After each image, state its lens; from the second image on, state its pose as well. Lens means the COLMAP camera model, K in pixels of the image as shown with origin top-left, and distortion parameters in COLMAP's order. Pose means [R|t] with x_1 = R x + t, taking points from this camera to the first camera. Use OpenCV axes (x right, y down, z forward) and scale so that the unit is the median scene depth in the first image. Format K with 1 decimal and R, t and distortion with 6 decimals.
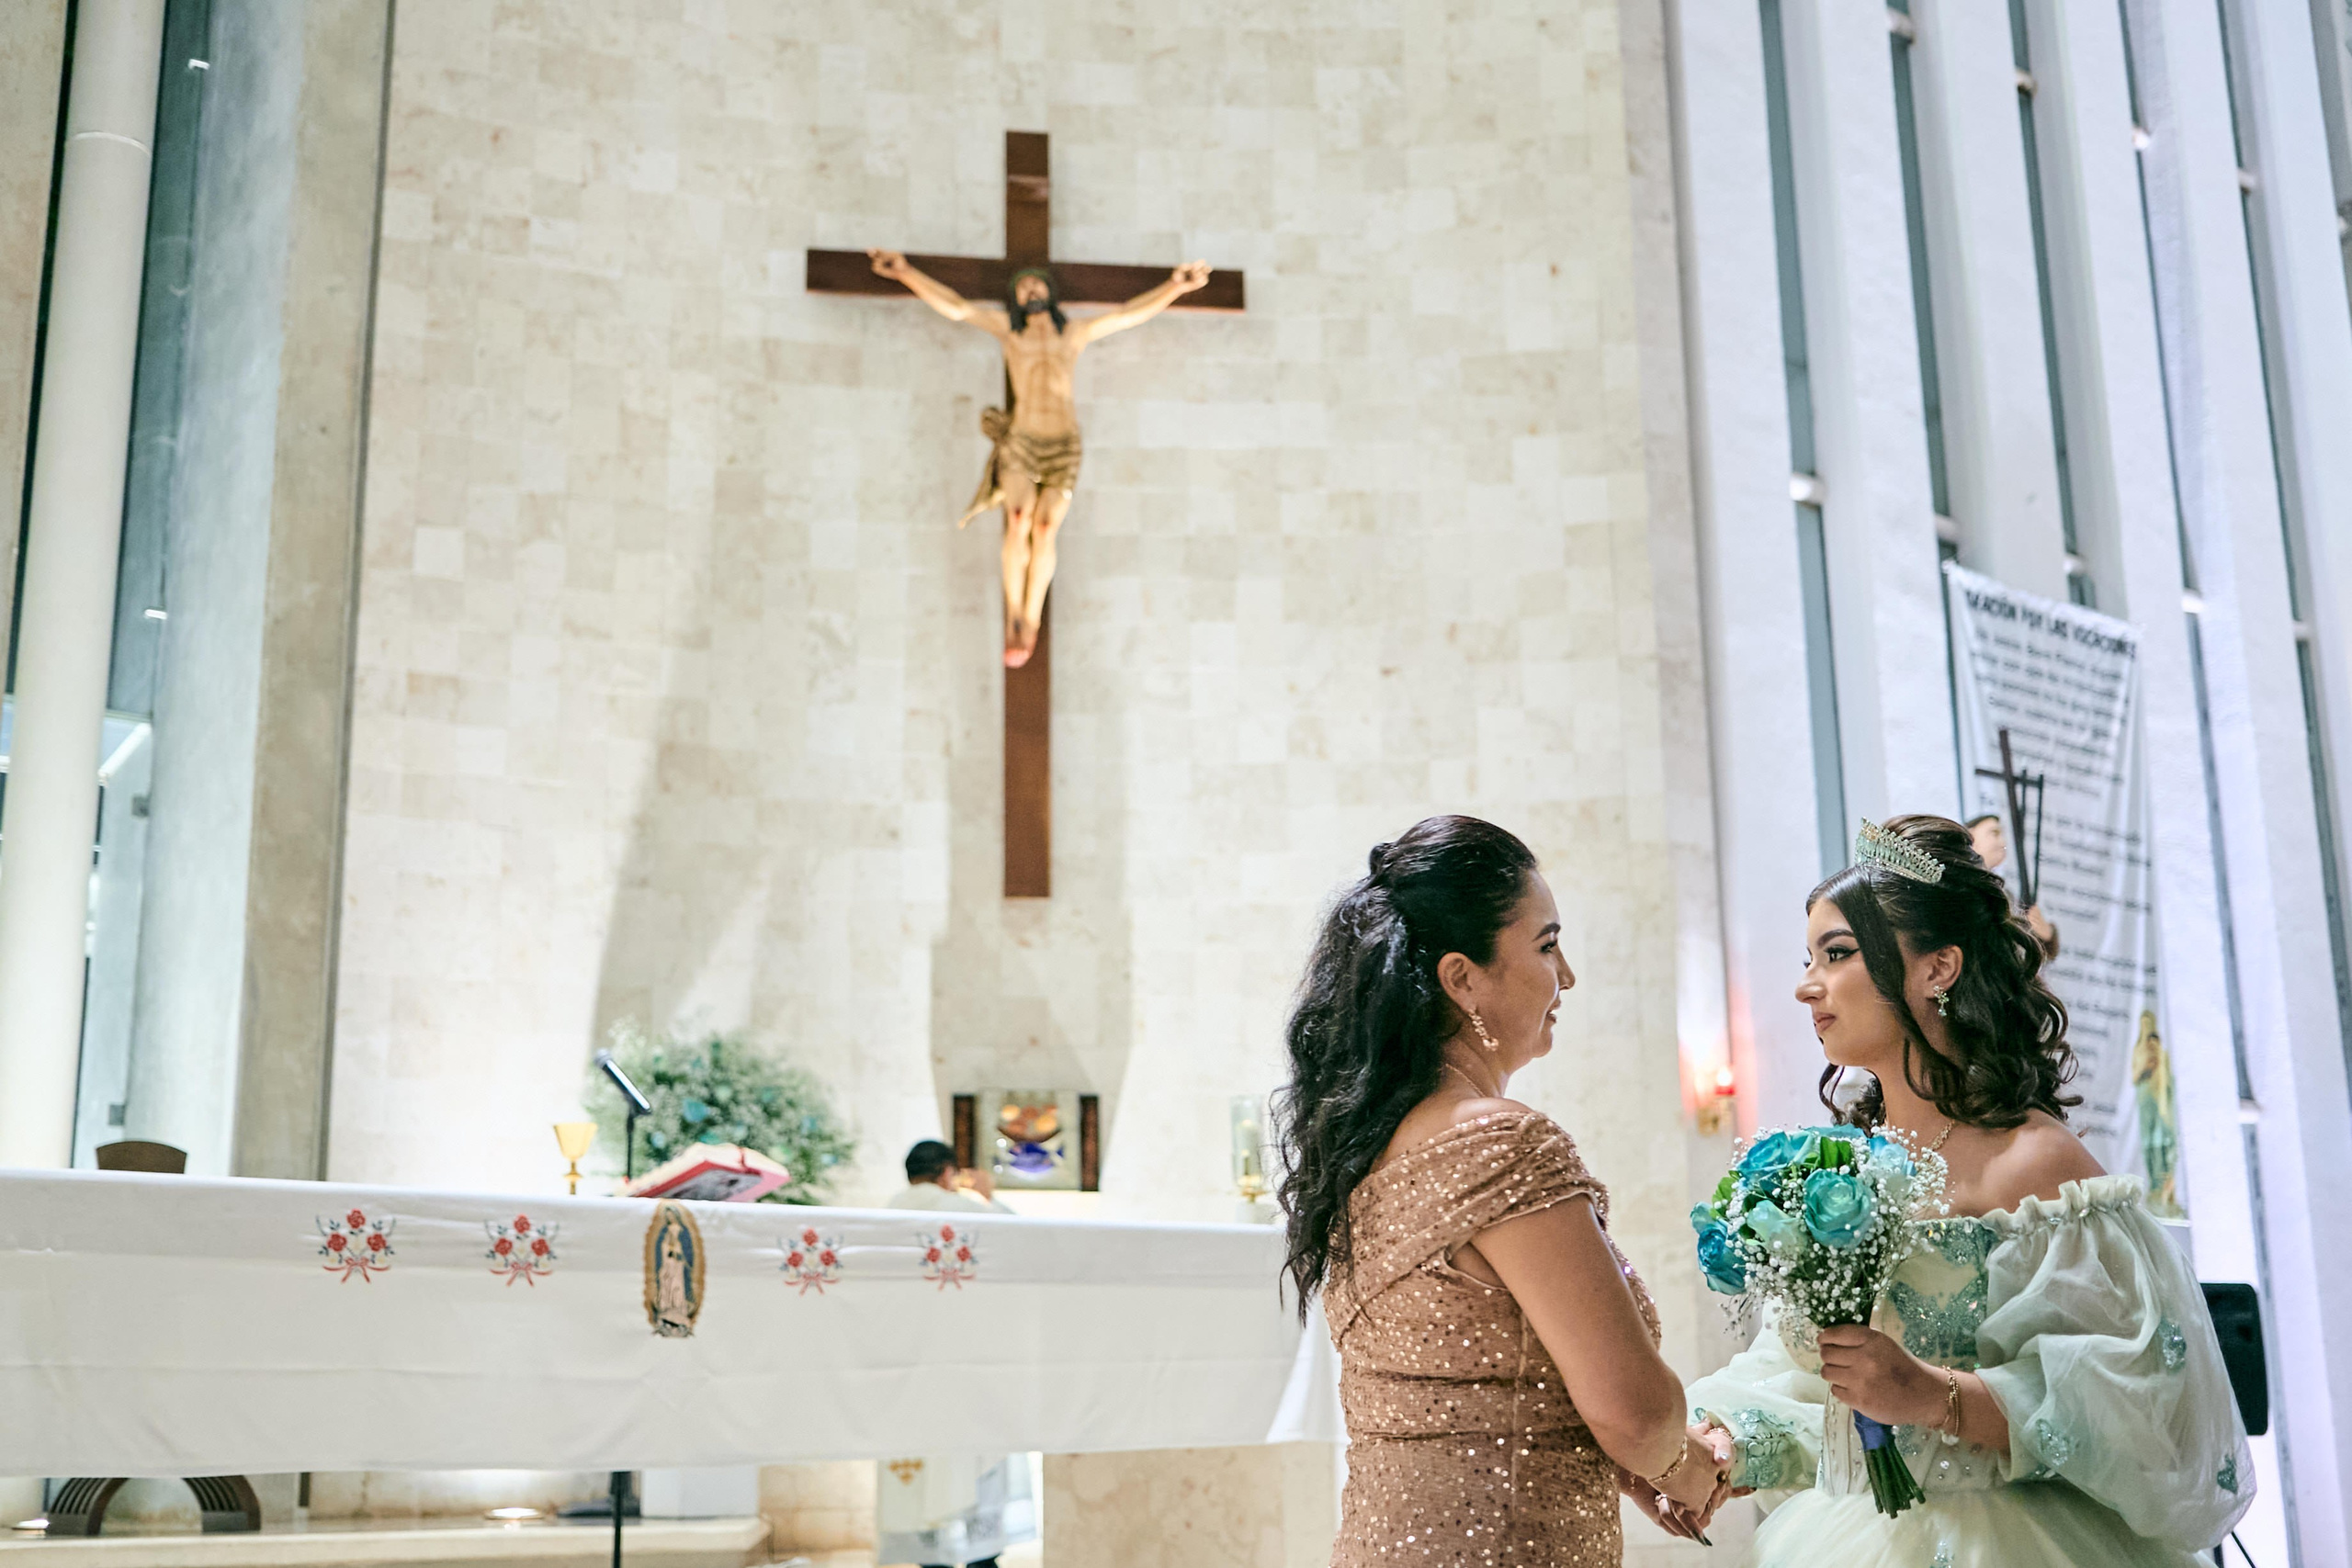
lens RADIAL K [[2768.2, 0, 1176.0], [0, 2768.2, 784.0], [0, 0, 1]] dist [-0.059686, -0.004075]
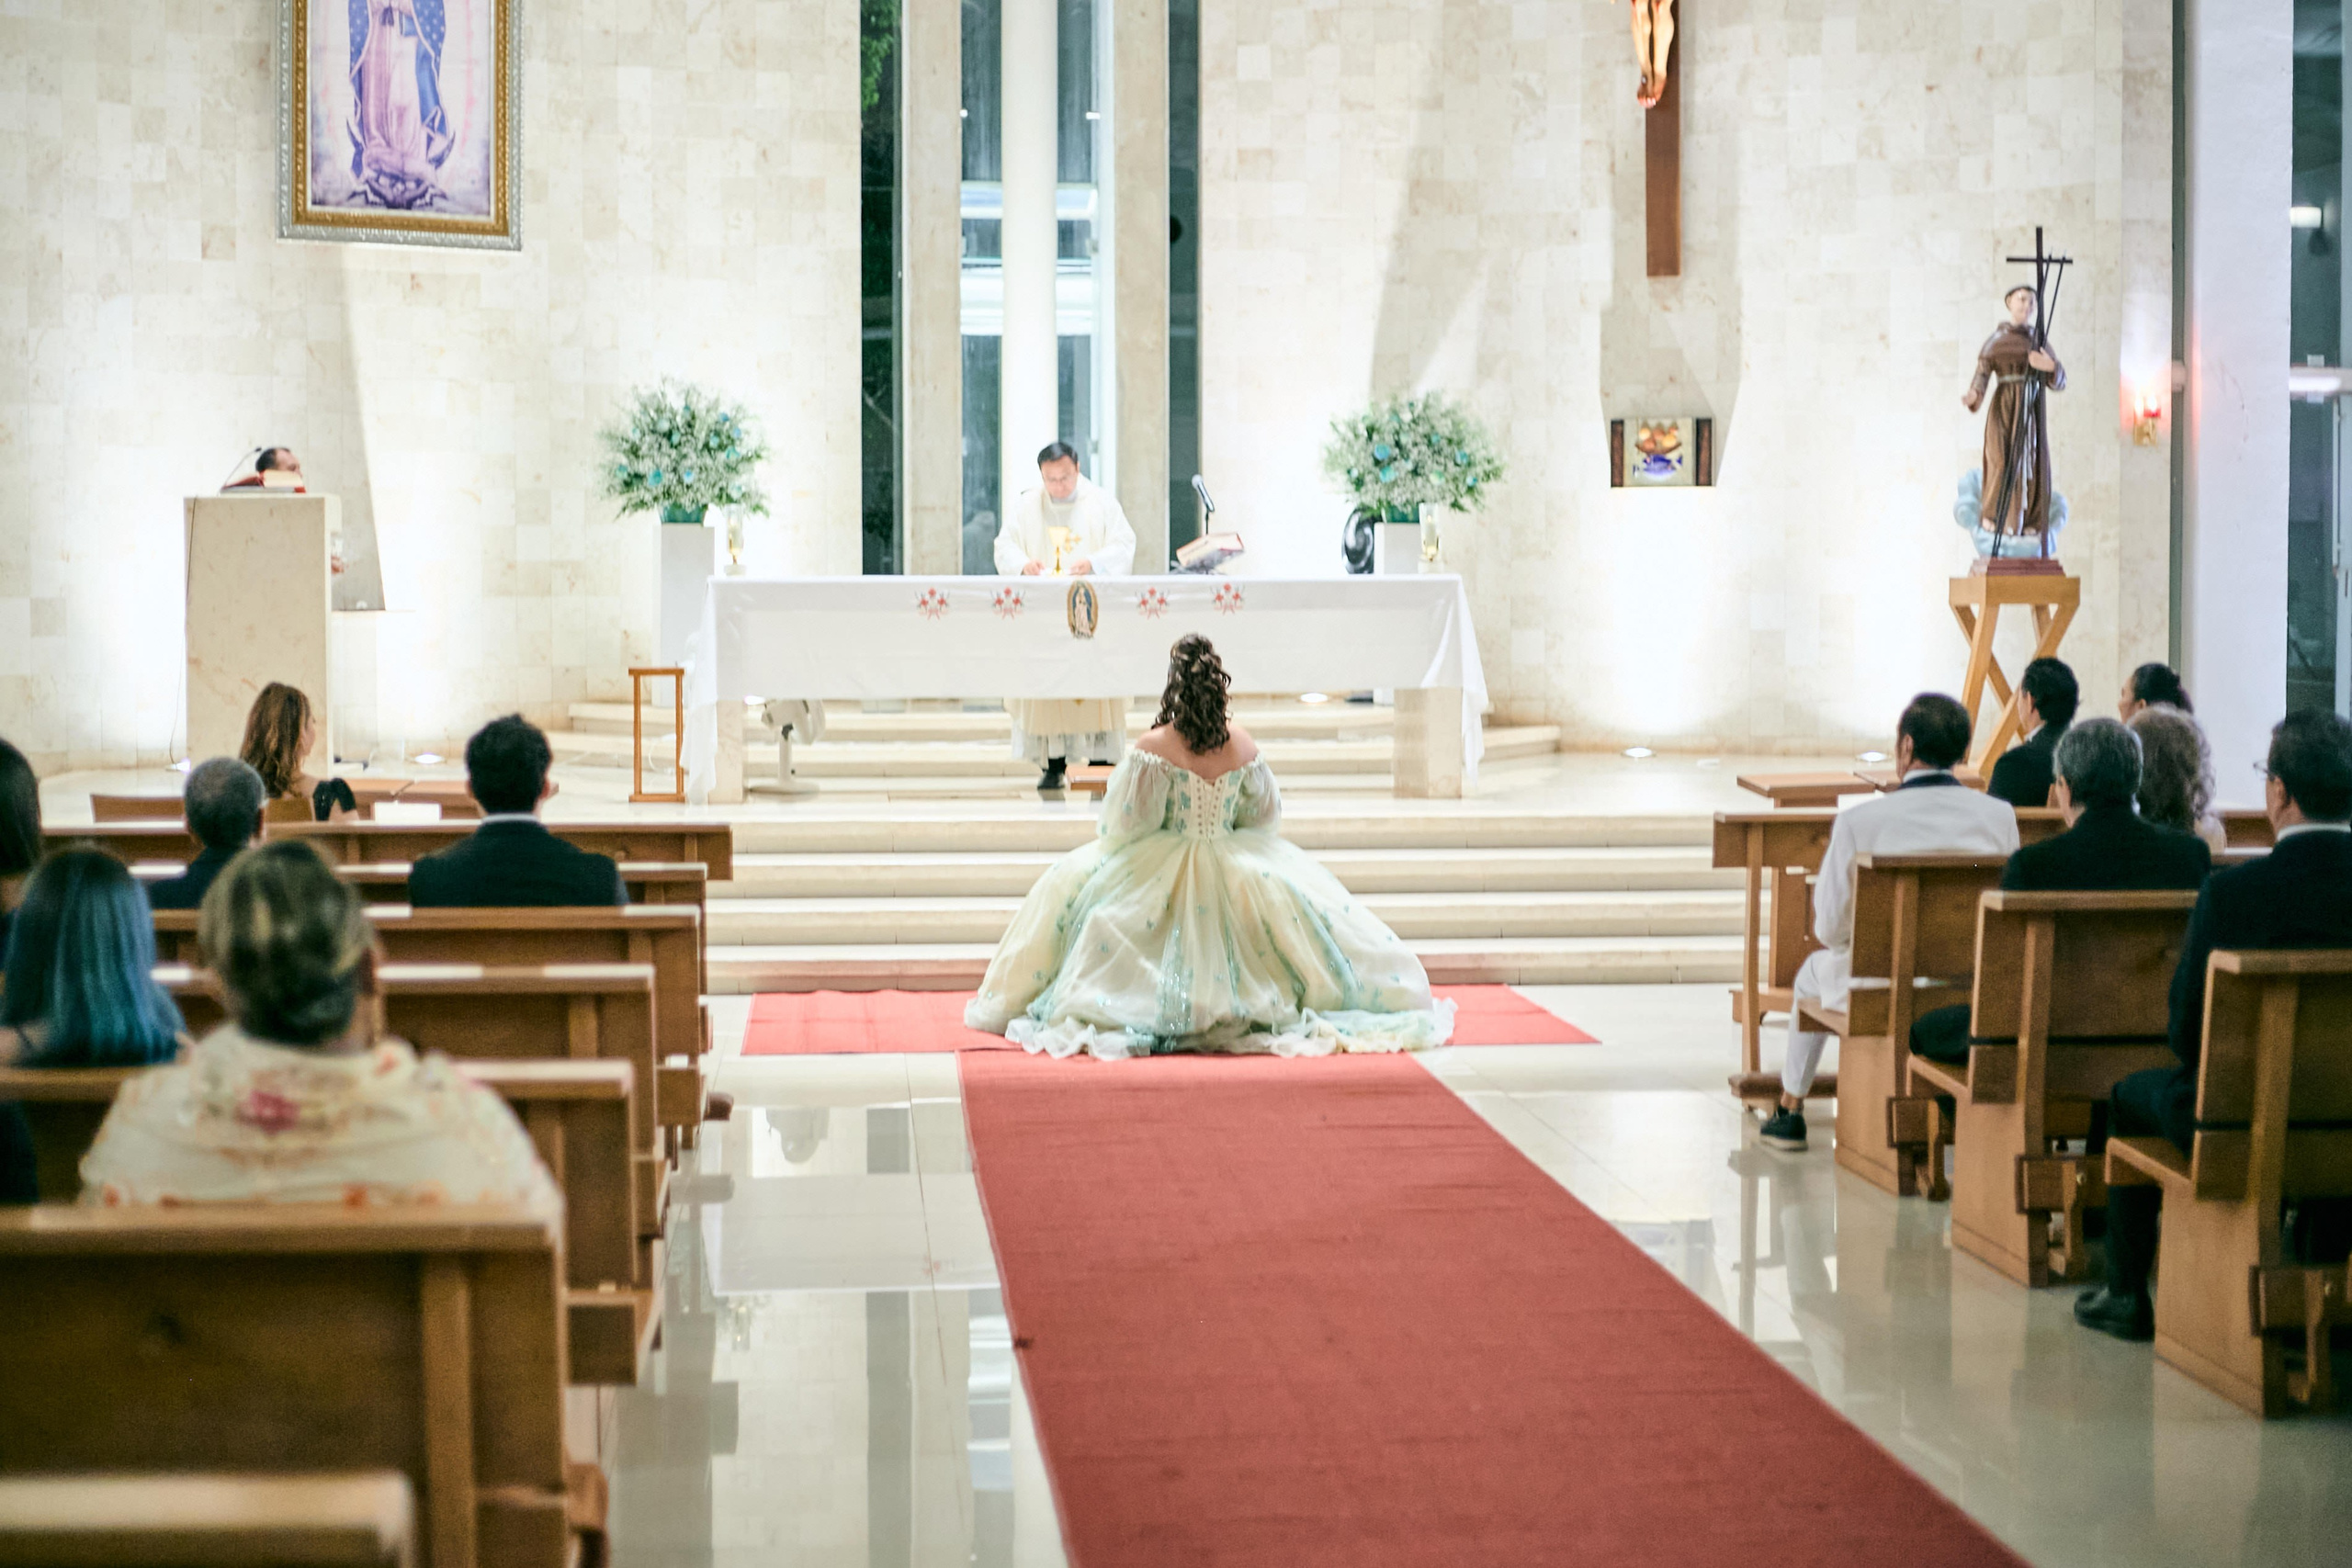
lens RADIAL K [[3605.3, 0, 1176.0], [0, 3605.3, 784.0], [0, 0, 1]] dist [-0.079441, -0.083240]
pose [[0.854118, 0.044133, -0.518203, 0.667576], [0.111291, 0.957803, 0.265005, -0.215166], [0.508031, -0.284017, 0.813166, -0.650634]]
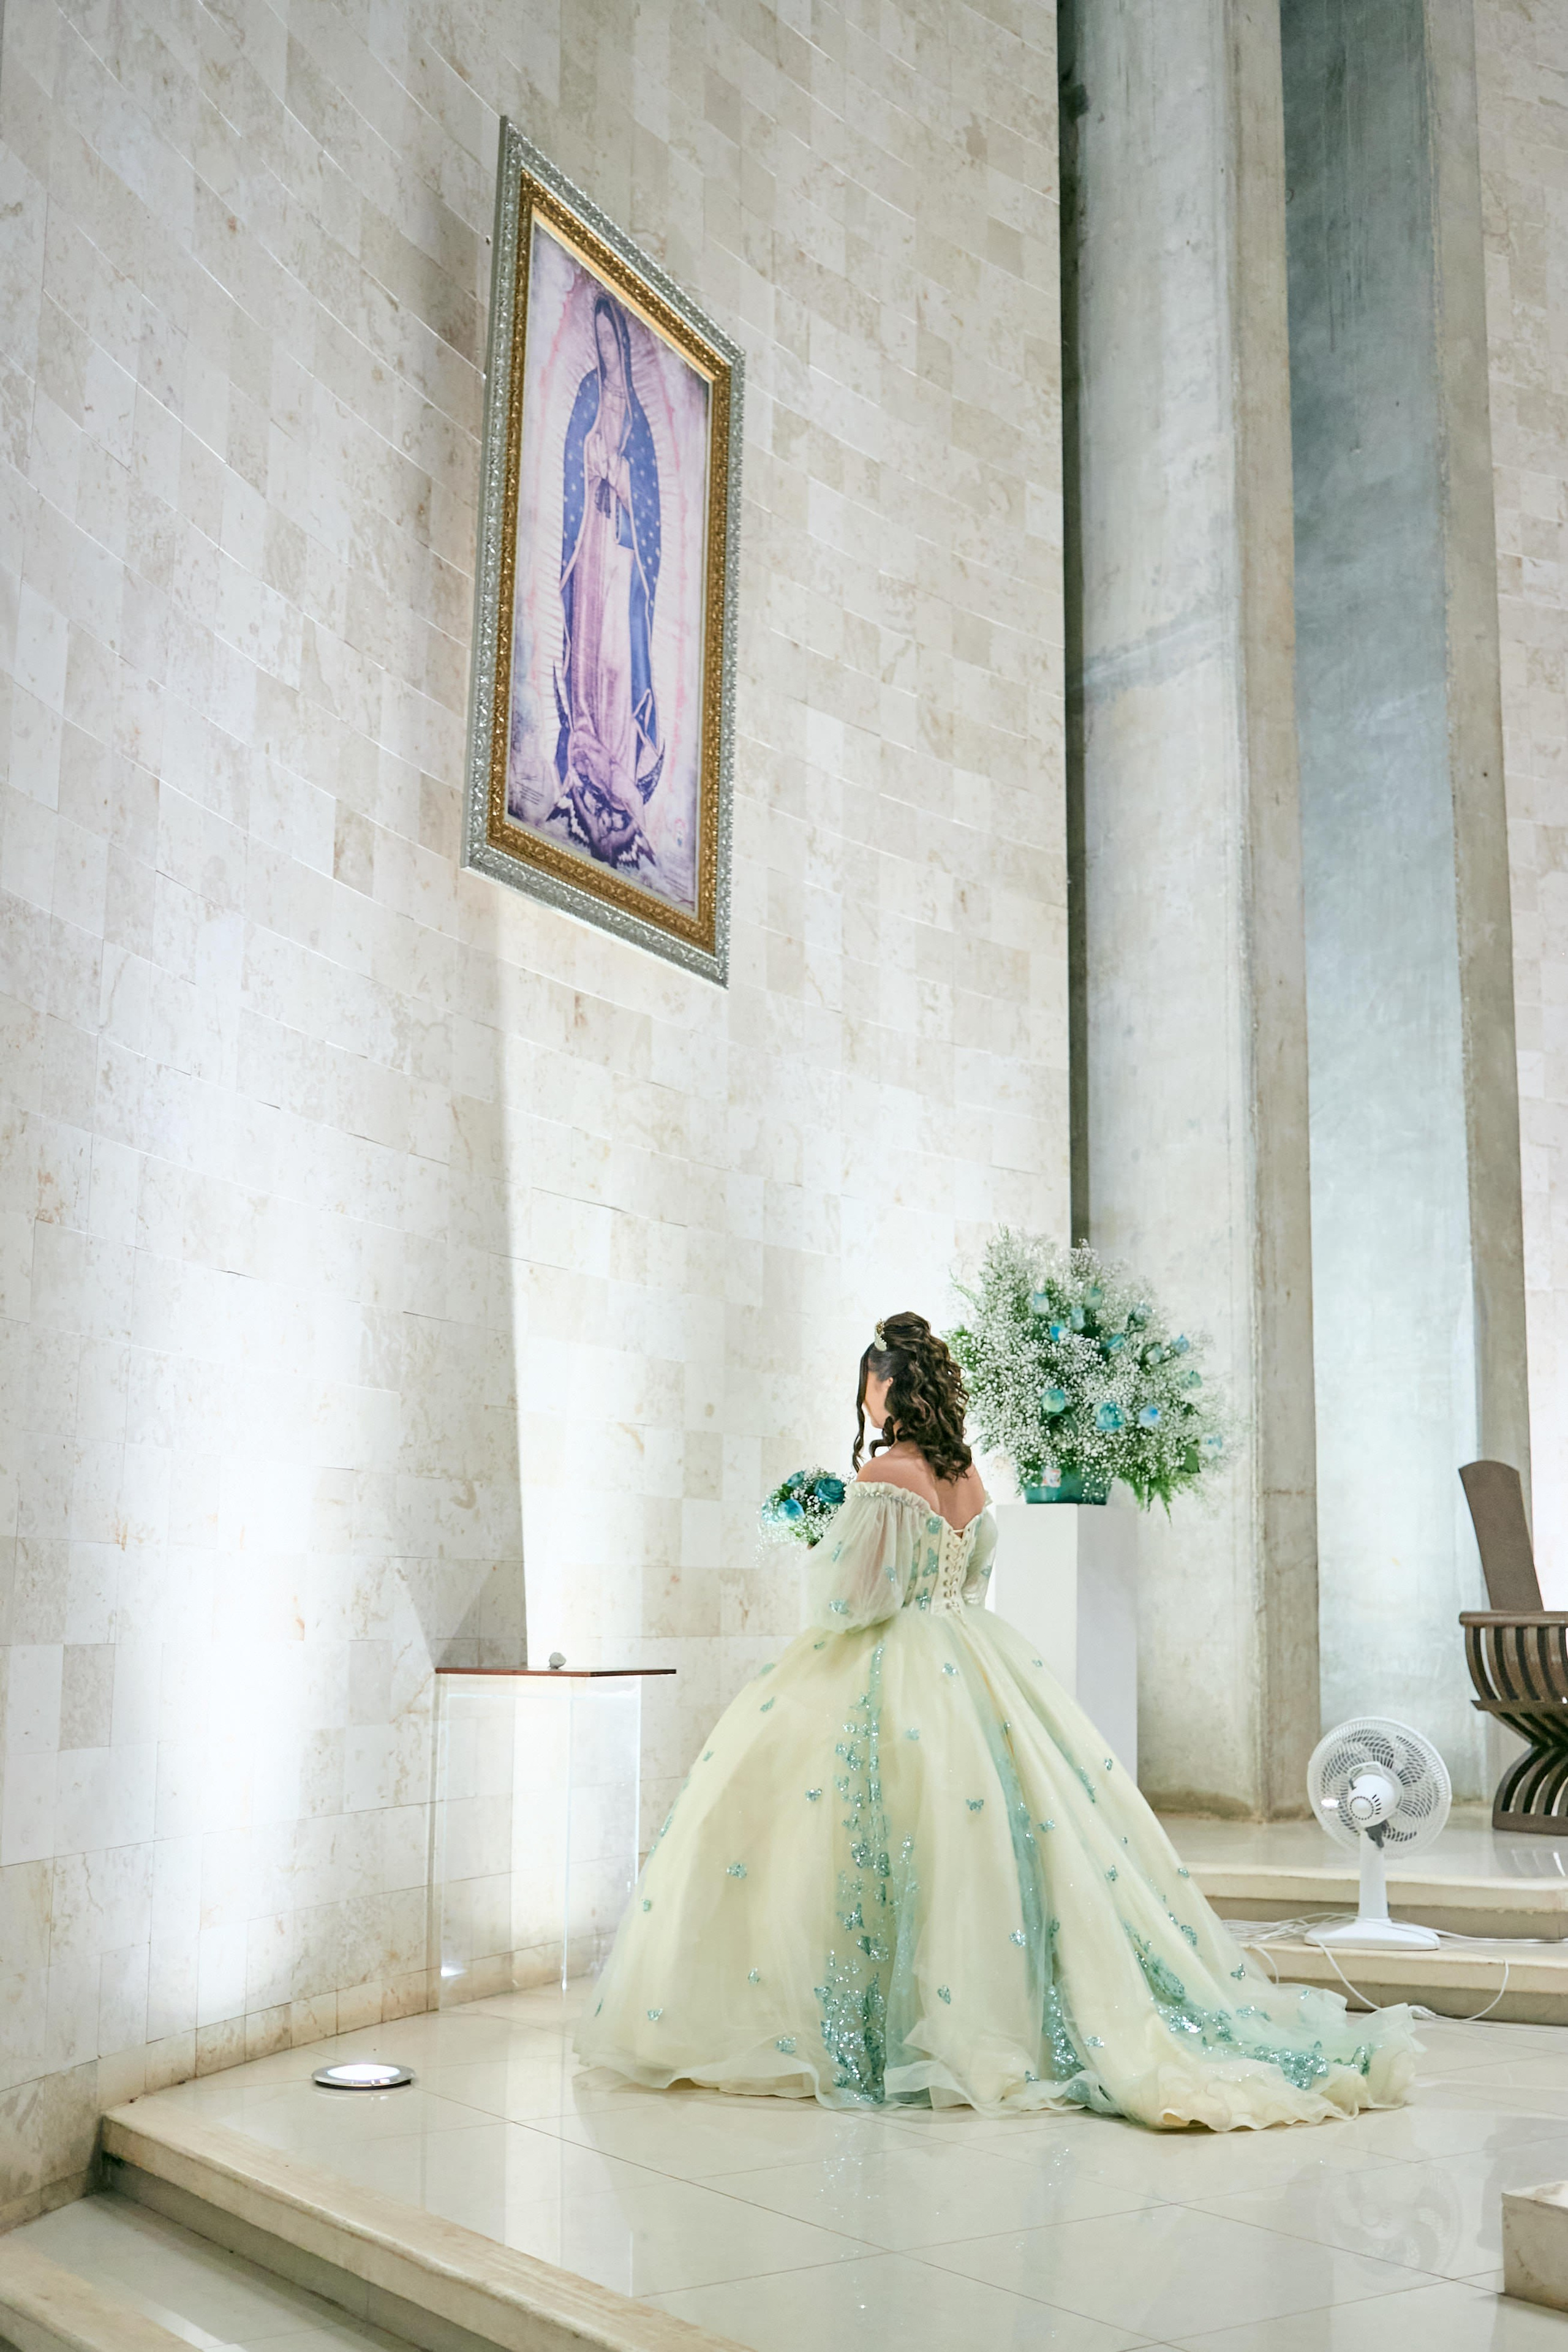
lens RADIAL K [[2601.5, 0, 784.0], [0, 2601.5, 1176.0], [0, 0, 1]] dist [-0.039987, 0.004227]
pose [[0.999666, 0.022998, -0.011749, -0.491184], [-0.022031, 0.996808, 0.076732, -0.039945], [0.013476, -0.076448, 0.996983, -0.002844]]
